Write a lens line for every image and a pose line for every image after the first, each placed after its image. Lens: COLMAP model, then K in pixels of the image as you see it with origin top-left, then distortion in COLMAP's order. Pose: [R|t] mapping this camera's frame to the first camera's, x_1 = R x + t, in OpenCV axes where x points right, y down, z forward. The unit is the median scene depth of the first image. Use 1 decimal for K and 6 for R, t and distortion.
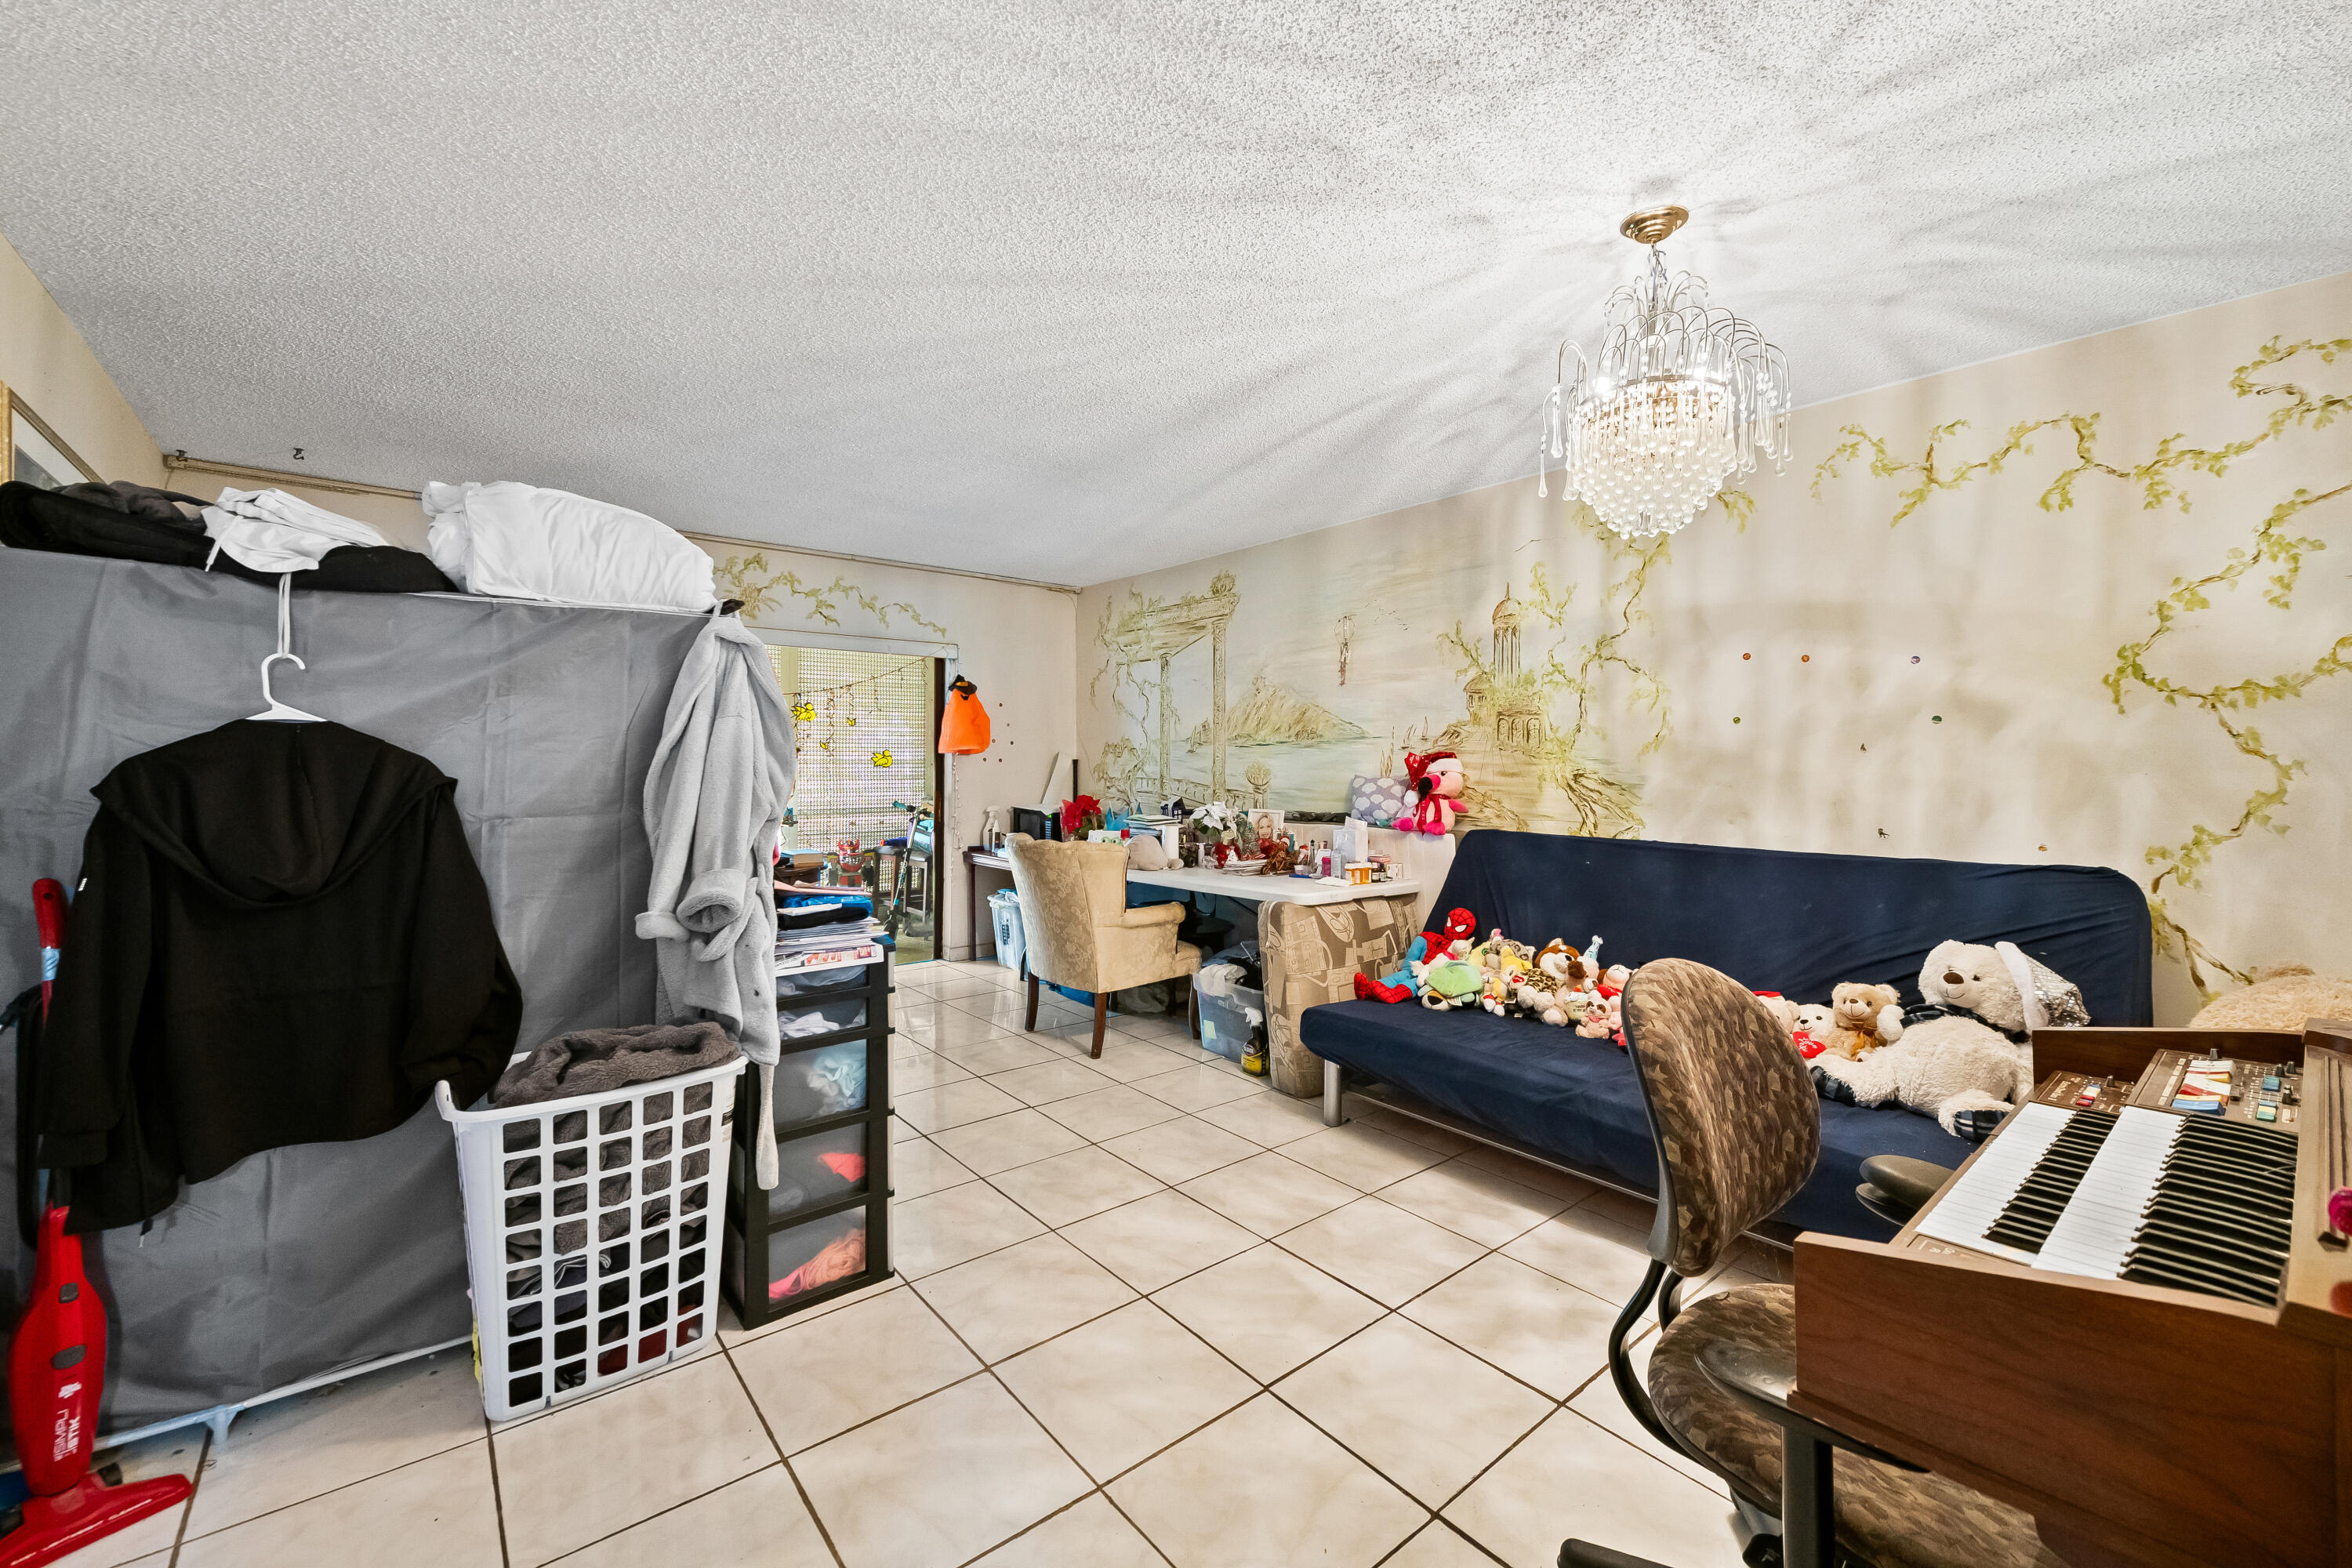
lens RADIAL K [[936.1, 0, 1184.1], [0, 936.1, 766.5], [0, 0, 1]] dist [-0.002131, -0.002417]
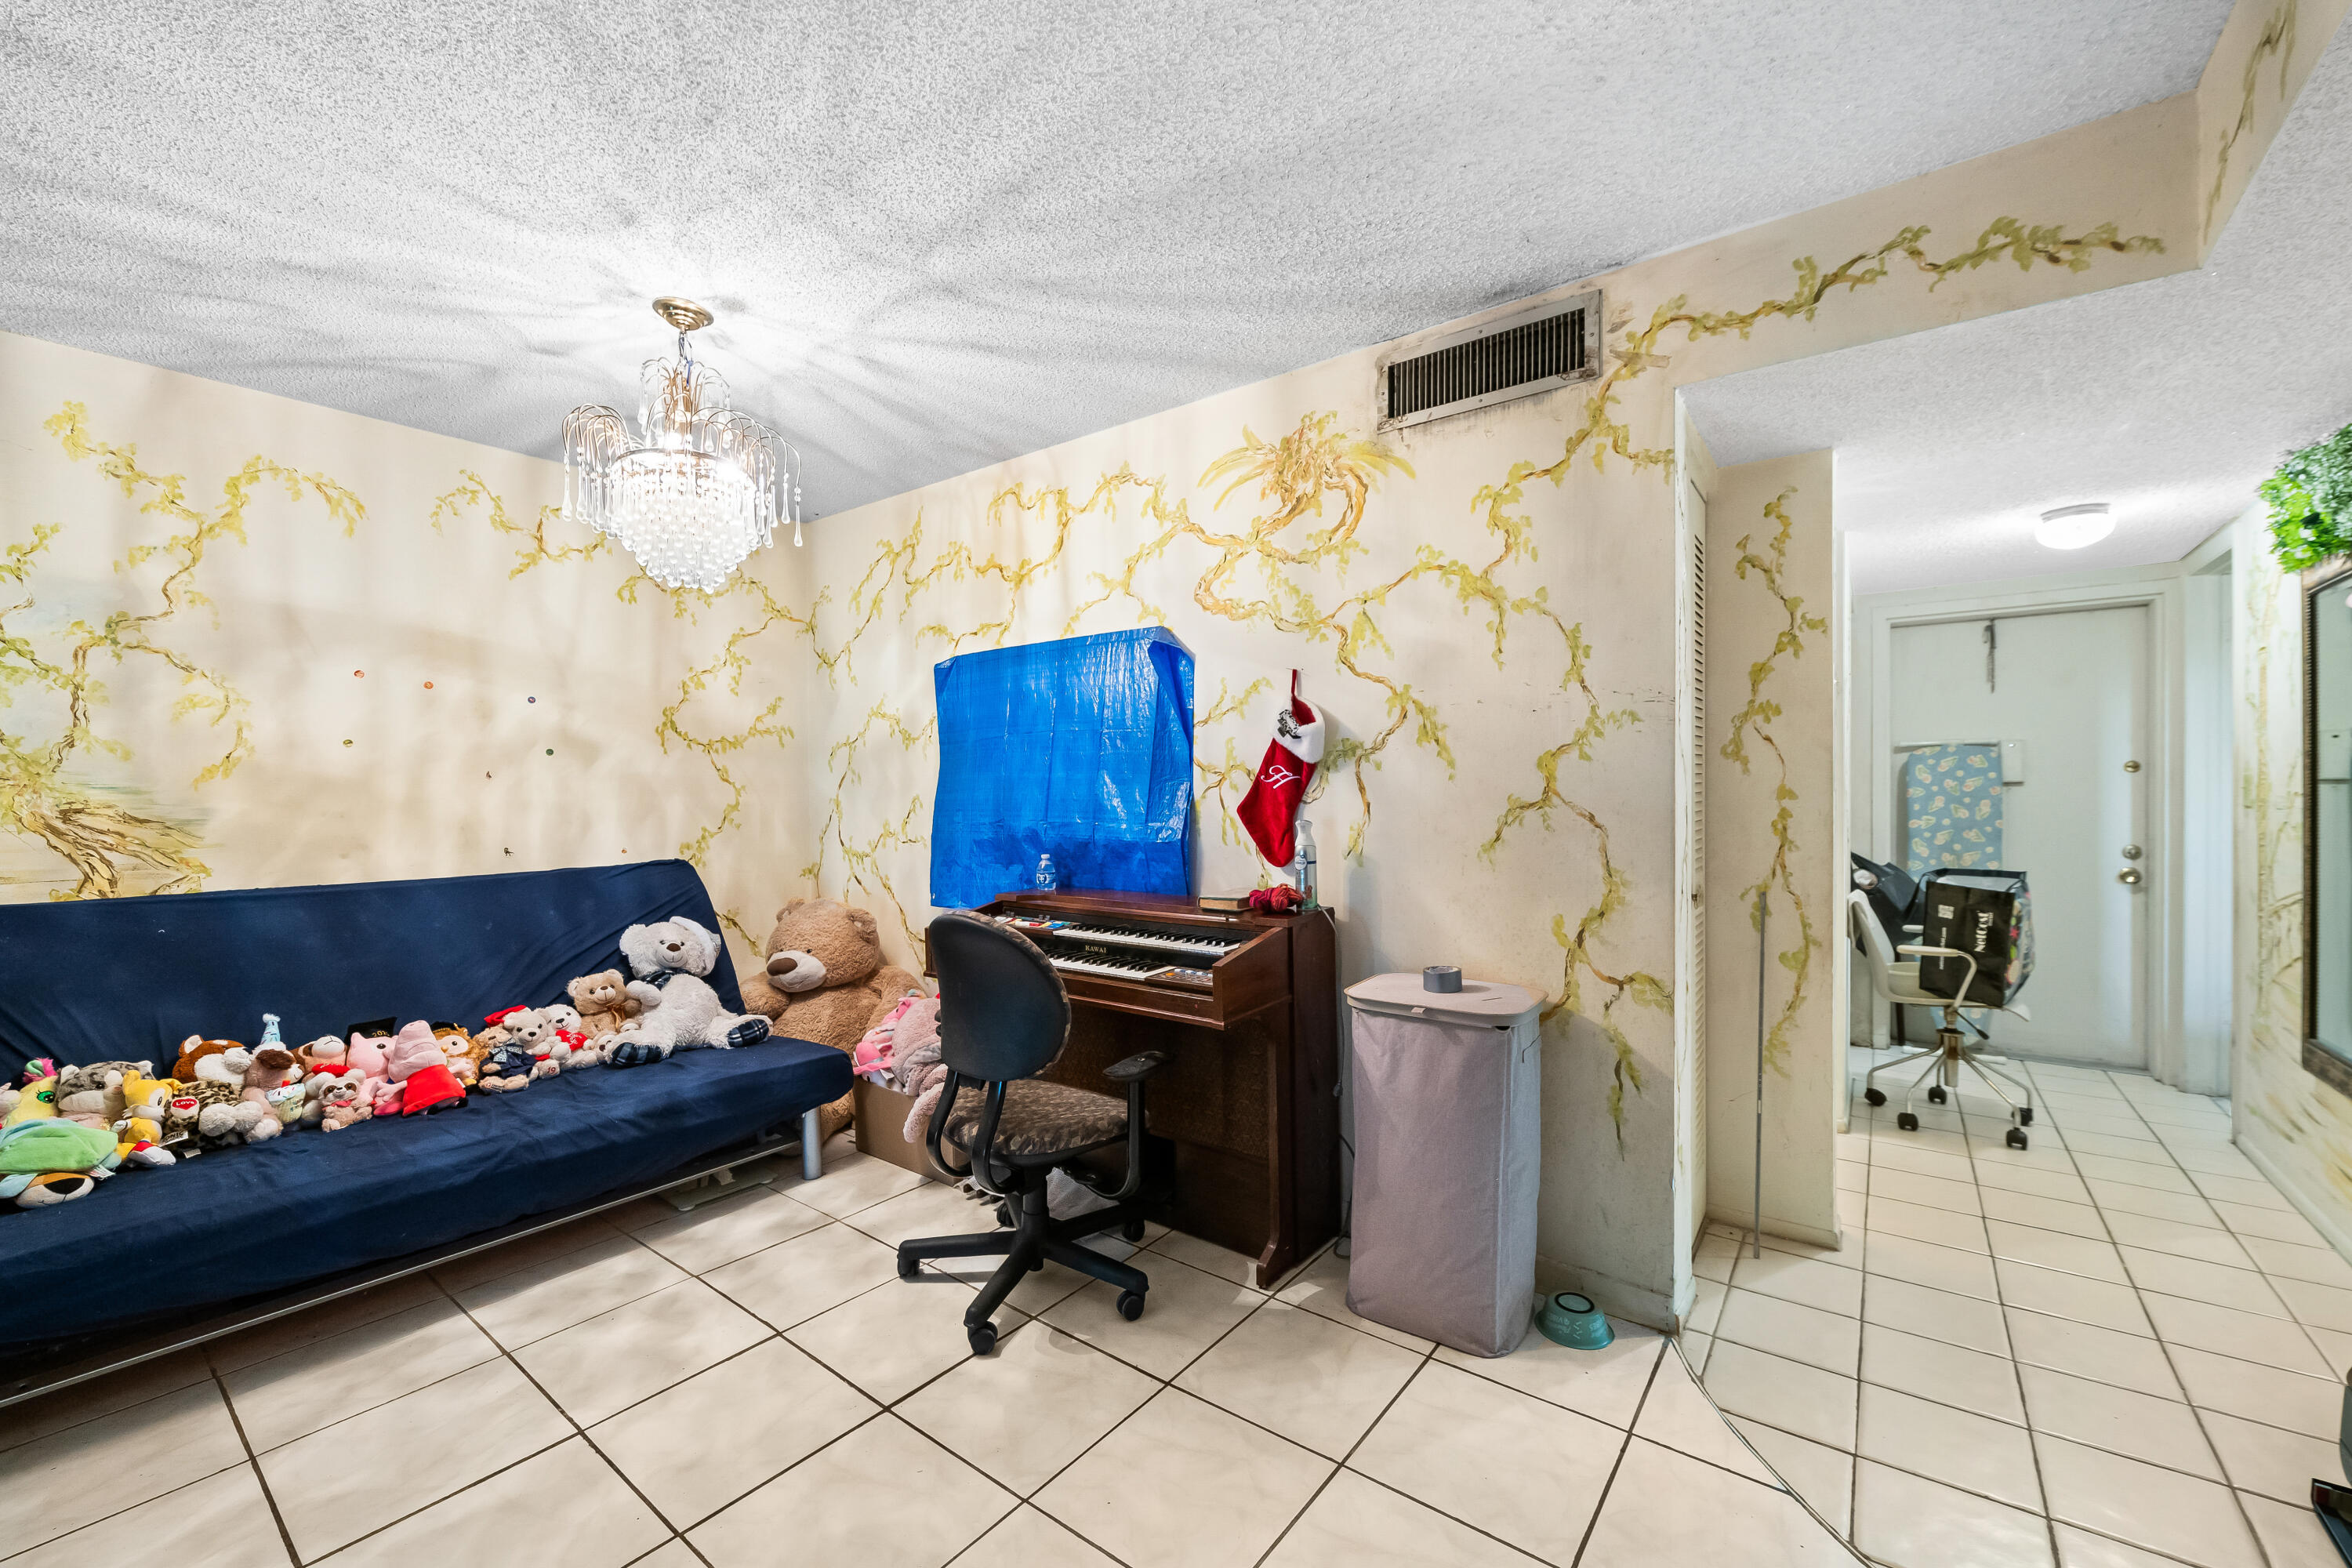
lens RADIAL K [[936.1, 0, 1178.8], [0, 936.1, 792.7], [0, 0, 1]] dist [-0.002131, -0.002417]
pose [[-0.225305, -0.008538, 0.974251, -0.508423], [0.012080, 0.999860, 0.011556, -0.002395], [-0.974213, 0.014372, -0.225171, 0.459374]]
